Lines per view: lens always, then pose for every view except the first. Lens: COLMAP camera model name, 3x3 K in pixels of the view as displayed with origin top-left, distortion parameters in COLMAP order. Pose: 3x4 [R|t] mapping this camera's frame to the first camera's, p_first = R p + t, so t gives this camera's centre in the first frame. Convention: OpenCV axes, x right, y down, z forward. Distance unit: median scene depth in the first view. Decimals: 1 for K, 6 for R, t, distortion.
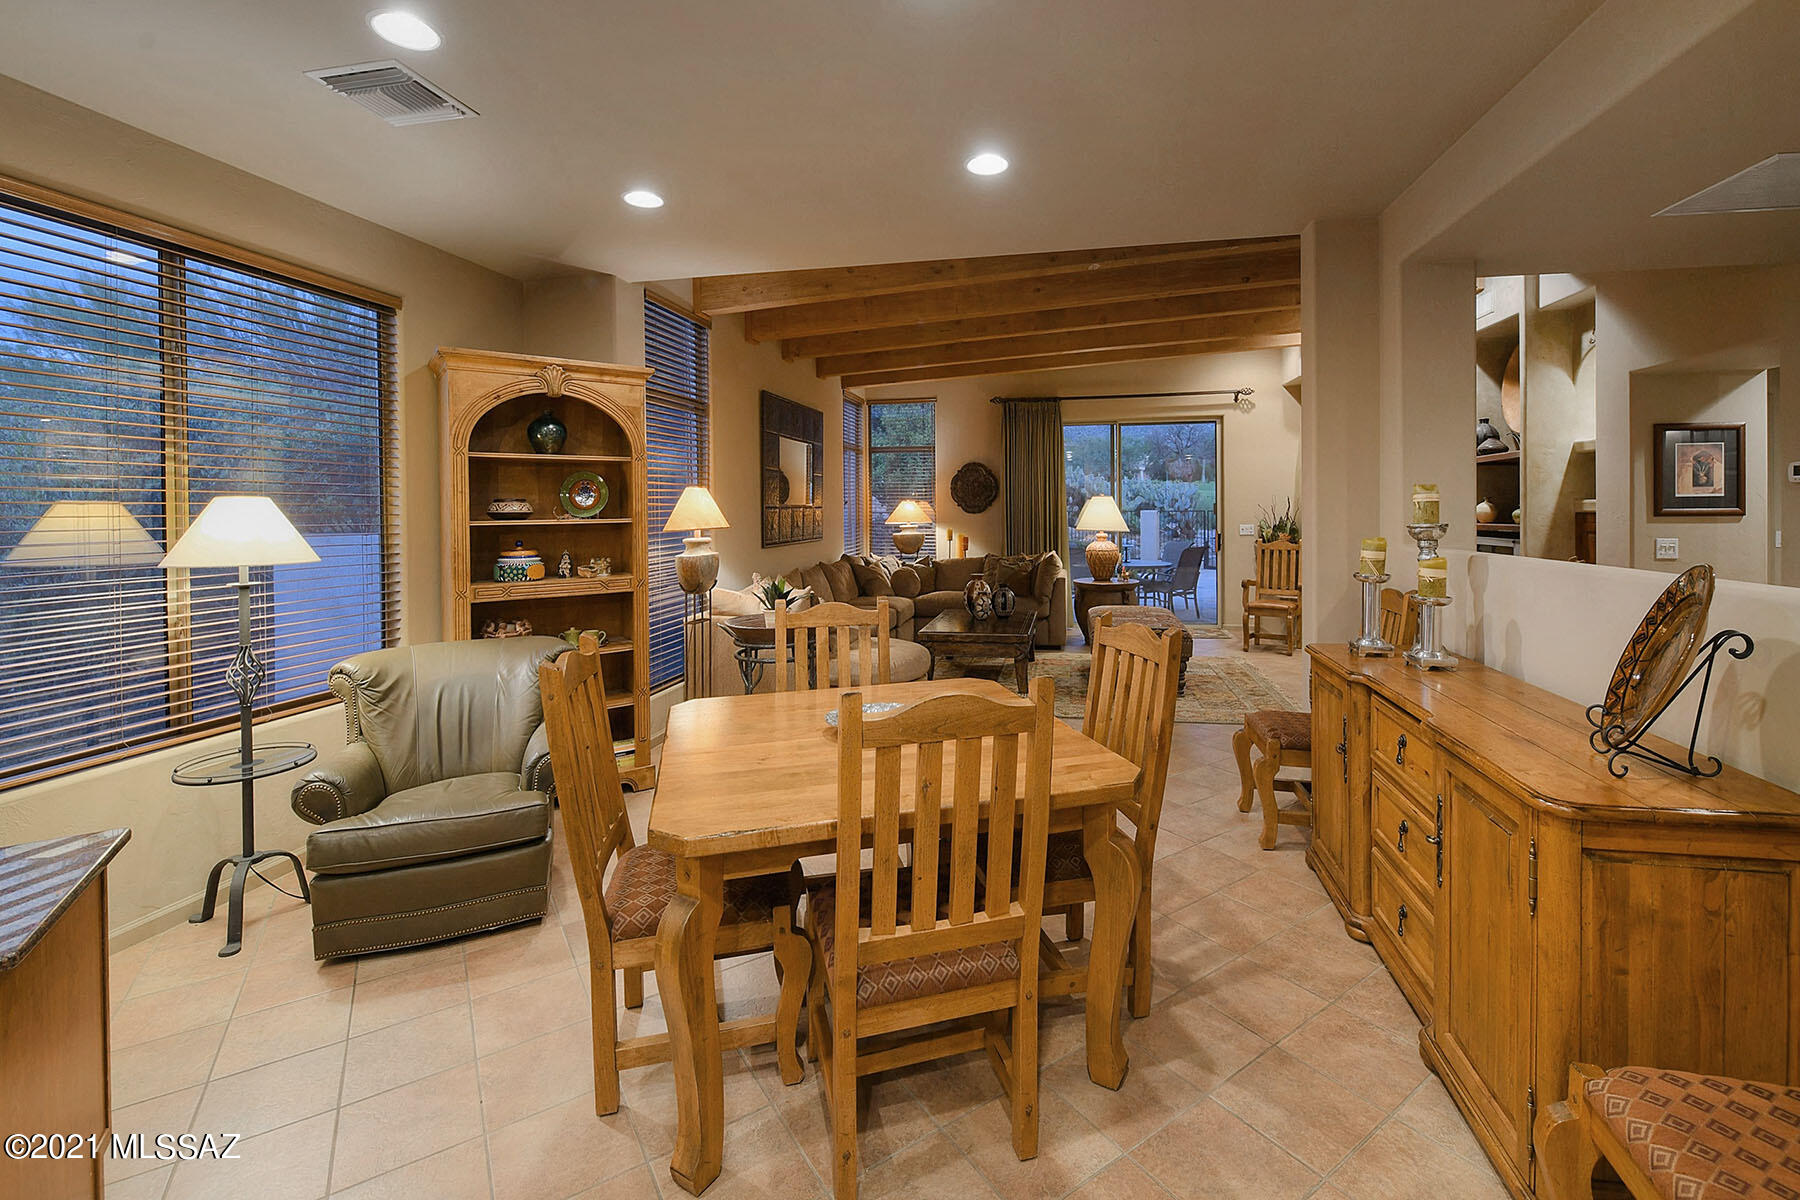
lens RADIAL K [[722.0, 0, 1031.5], [0, 722.0, 517.8], [0, 0, 1]] dist [0.000575, 0.000030]
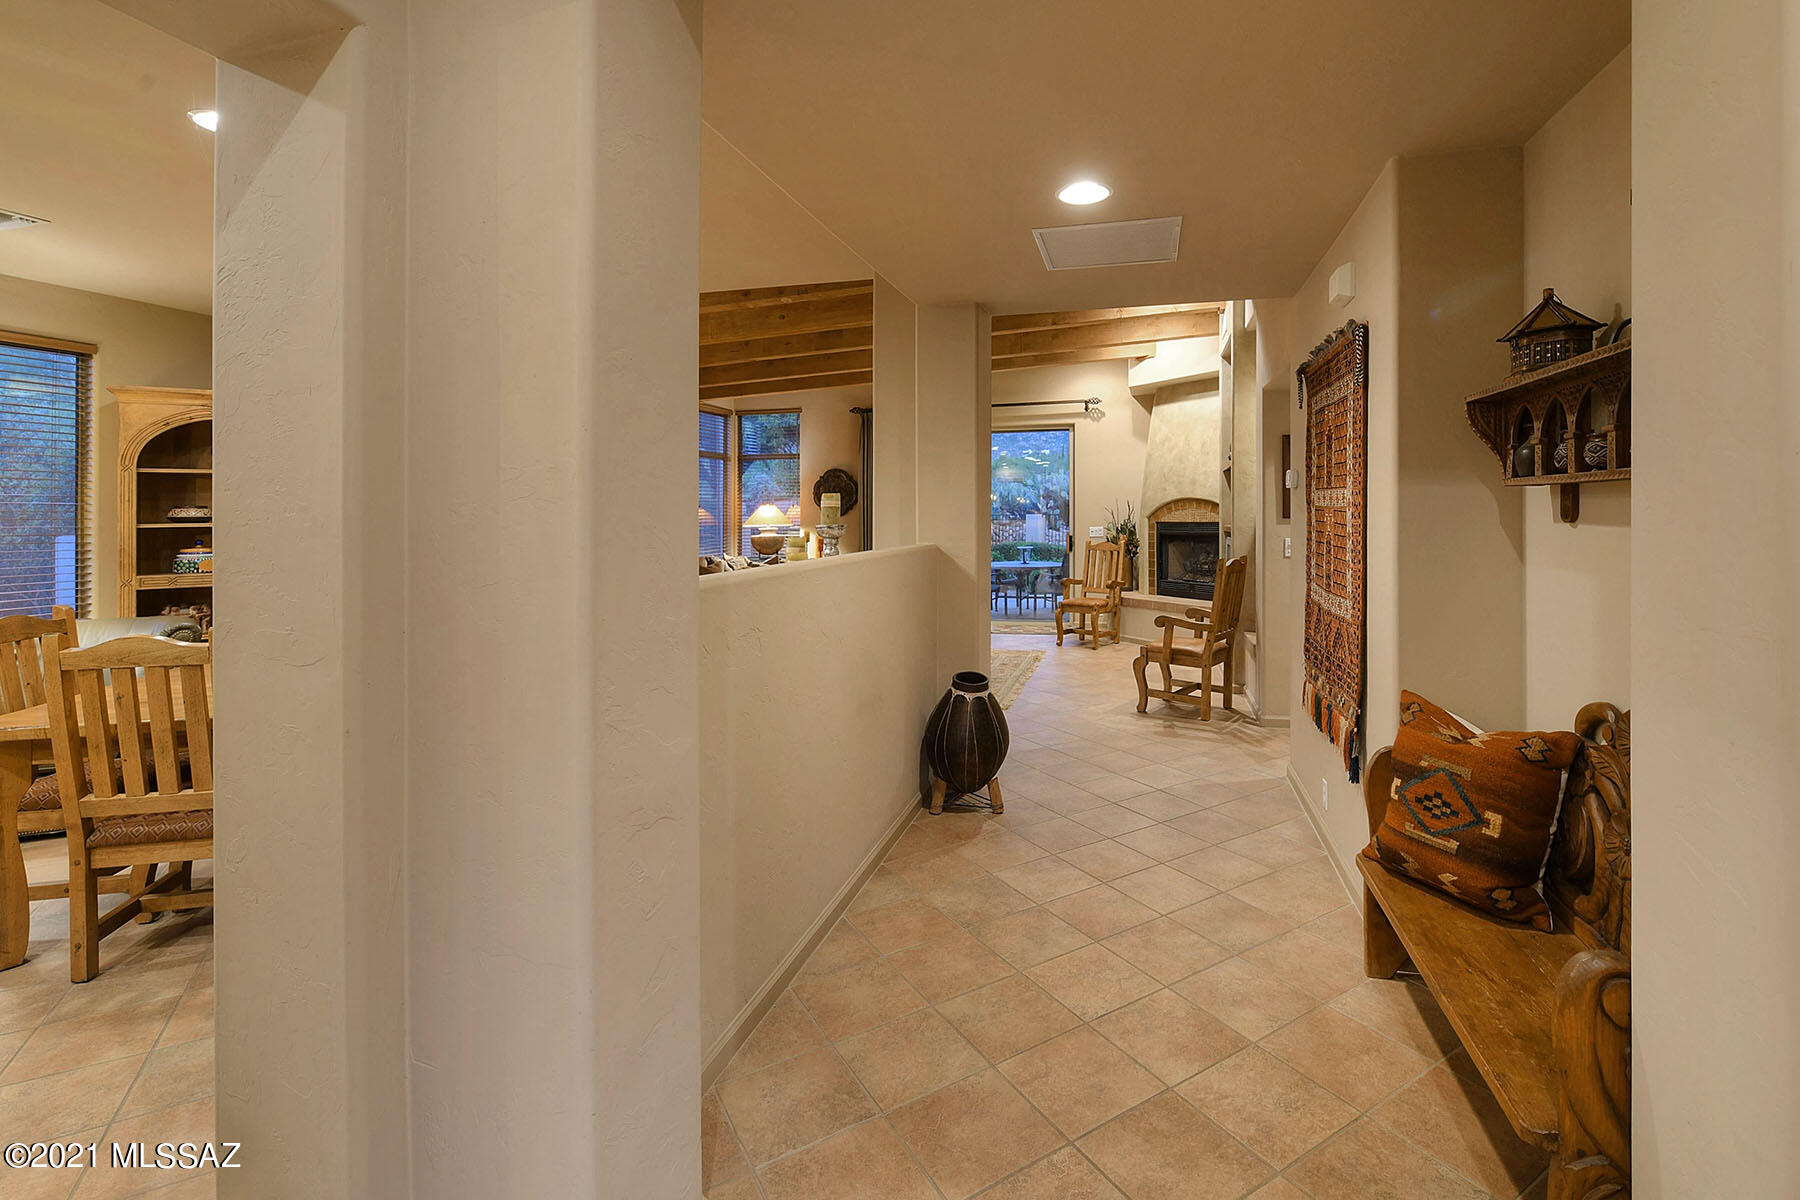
lens RADIAL K [[707.4, 0, 960.7], [0, 707.4, 504.3], [0, 0, 1]] dist [-0.008860, -0.000234]
pose [[0.999947, -0.002629, -0.009940, 0.381897], [0.002391, 0.999713, -0.023853, 0.001540], [0.010000, 0.023828, 0.999666, -0.110290]]
